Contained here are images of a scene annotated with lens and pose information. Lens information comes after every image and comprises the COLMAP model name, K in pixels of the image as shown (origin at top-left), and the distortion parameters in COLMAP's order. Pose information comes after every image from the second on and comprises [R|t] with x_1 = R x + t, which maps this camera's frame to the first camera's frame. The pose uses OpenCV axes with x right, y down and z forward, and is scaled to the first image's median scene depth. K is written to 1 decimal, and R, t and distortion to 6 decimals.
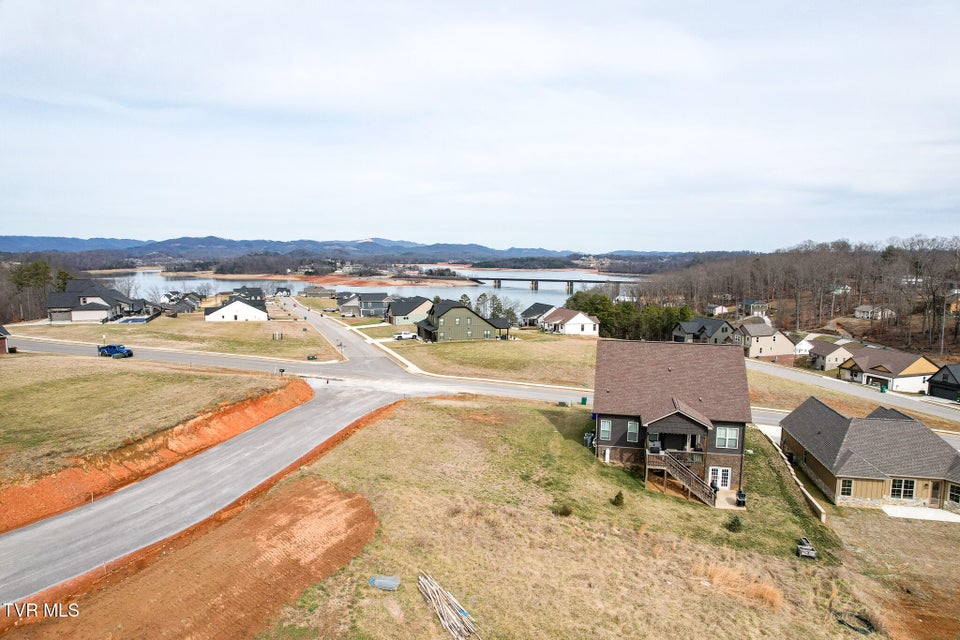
lens RADIAL K [[613.0, 0, 482.1], [0, 613.0, 321.2], [0, 0, 1]] dist [-0.070329, 0.058447]
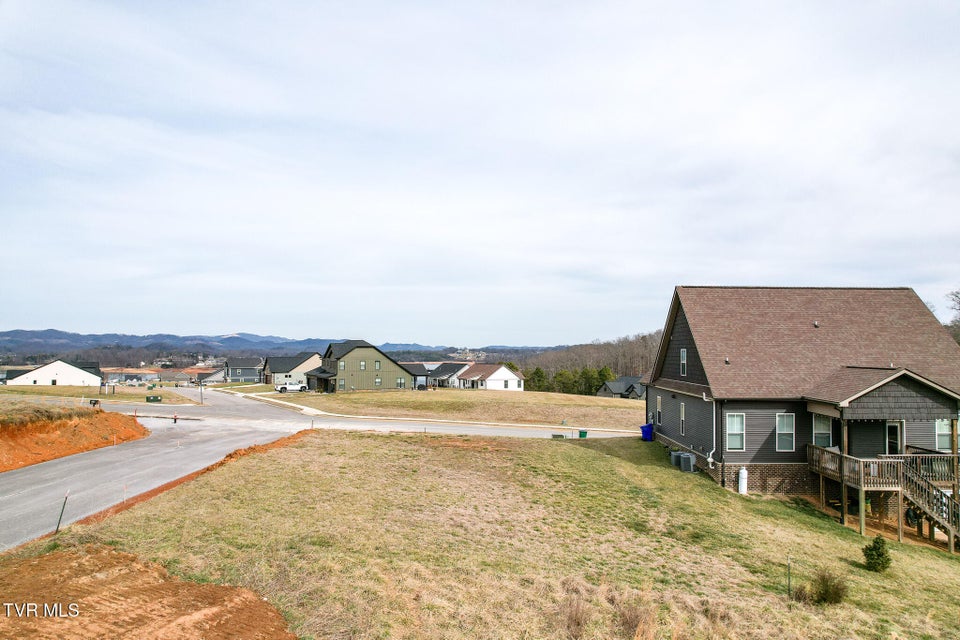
lens RADIAL K [[613.0, 0, 482.1], [0, 613.0, 321.3], [0, 0, 1]] dist [-0.070329, 0.058447]
pose [[0.979175, 0.006527, 0.202912, -0.099212], [0.025153, 0.987881, -0.153160, 0.134255], [-0.201453, 0.155074, 0.967145, 0.444265]]
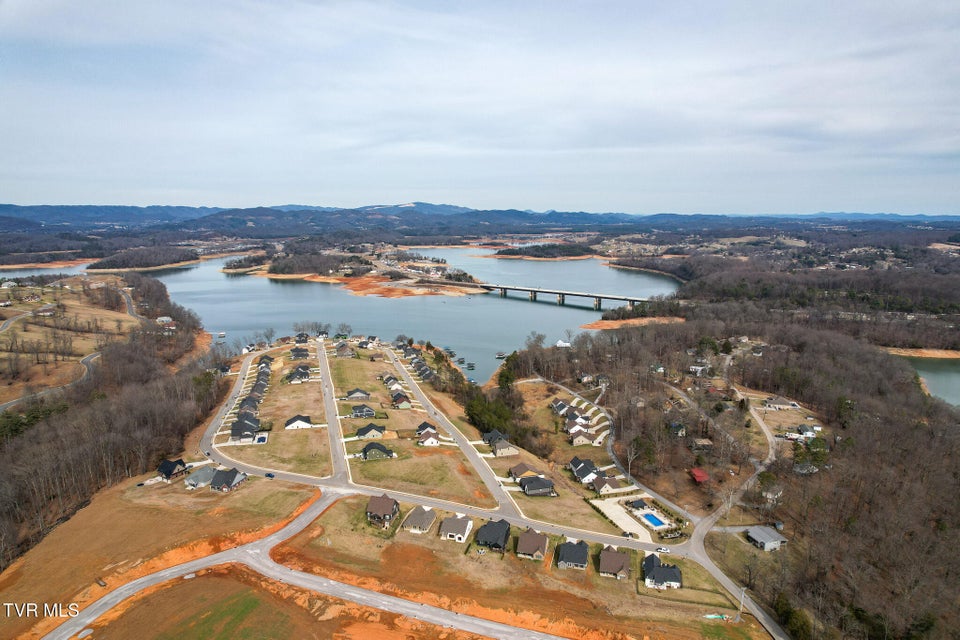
lens RADIAL K [[613.0, 0, 481.3], [0, 613.0, 317.3], [0, 0, 1]] dist [-0.070329, 0.058447]
pose [[0.997365, 0.006180, -0.072283, 1.360537], [-0.001954, 0.998292, 0.058396, -1.637139], [0.072521, -0.058101, 0.995673, -3.665222]]
